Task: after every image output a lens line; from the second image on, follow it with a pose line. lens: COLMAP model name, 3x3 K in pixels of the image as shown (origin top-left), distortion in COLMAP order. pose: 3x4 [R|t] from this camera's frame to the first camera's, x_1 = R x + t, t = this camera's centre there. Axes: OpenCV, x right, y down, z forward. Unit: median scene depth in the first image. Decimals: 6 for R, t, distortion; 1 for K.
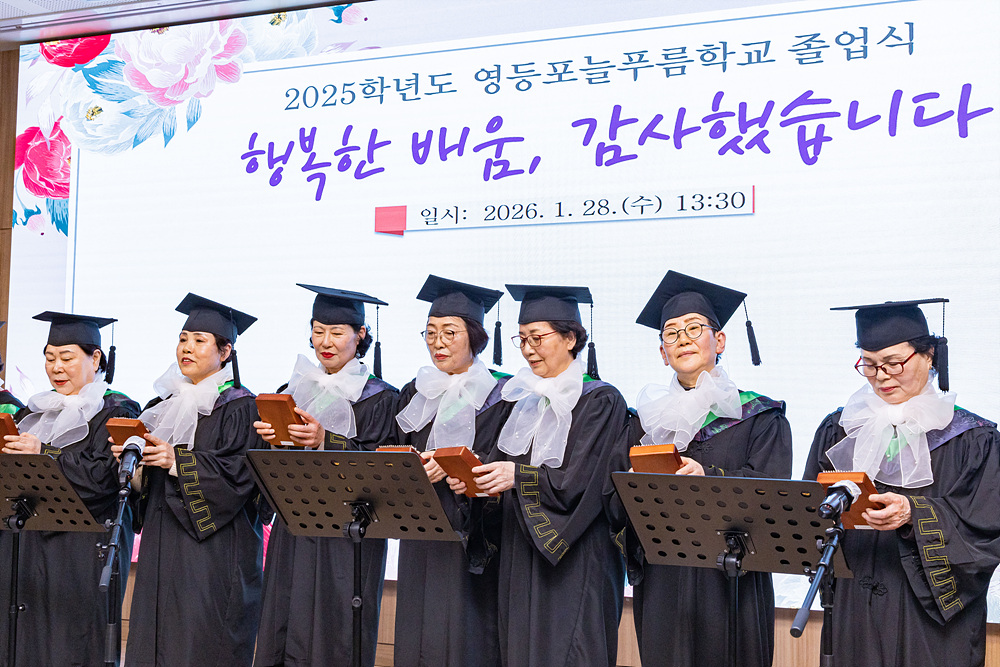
lens RADIAL K [[1249.6, 0, 500.9], [0, 1249.6, 334.6], [0, 0, 1]] dist [0.004889, 0.000000]
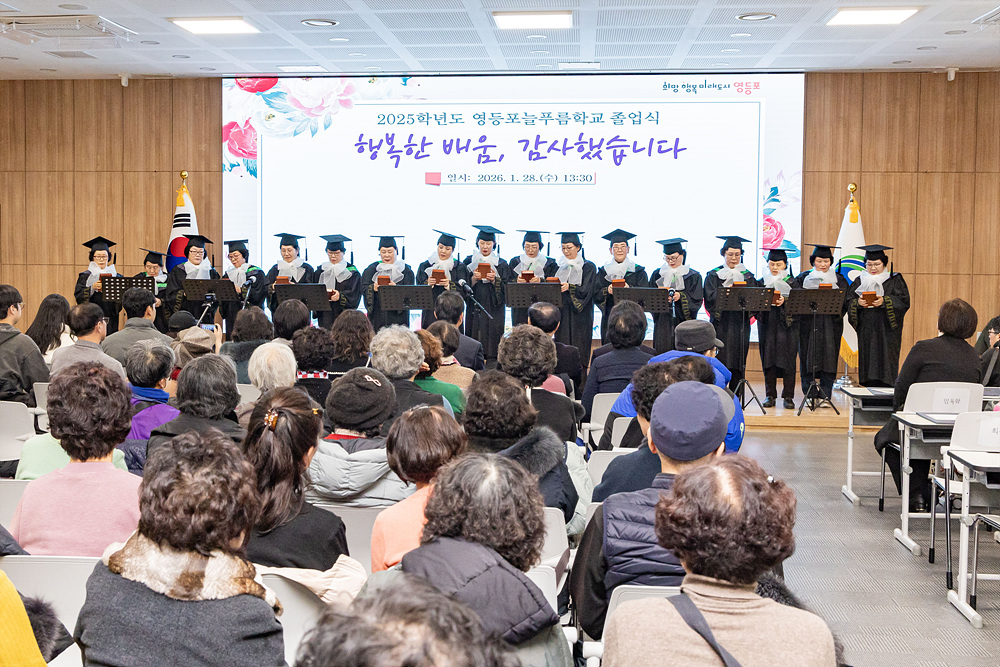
lens RADIAL K [[1071.6, 0, 499.7], [0, 1071.6, 332.2], [0, 0, 1]] dist [-0.031859, 0.000000]
pose [[0.967621, -0.026872, 0.250972, -0.478648], [-0.010142, 0.989374, 0.145037, -0.102088], [-0.252203, -0.142886, 0.957067, -0.944924]]
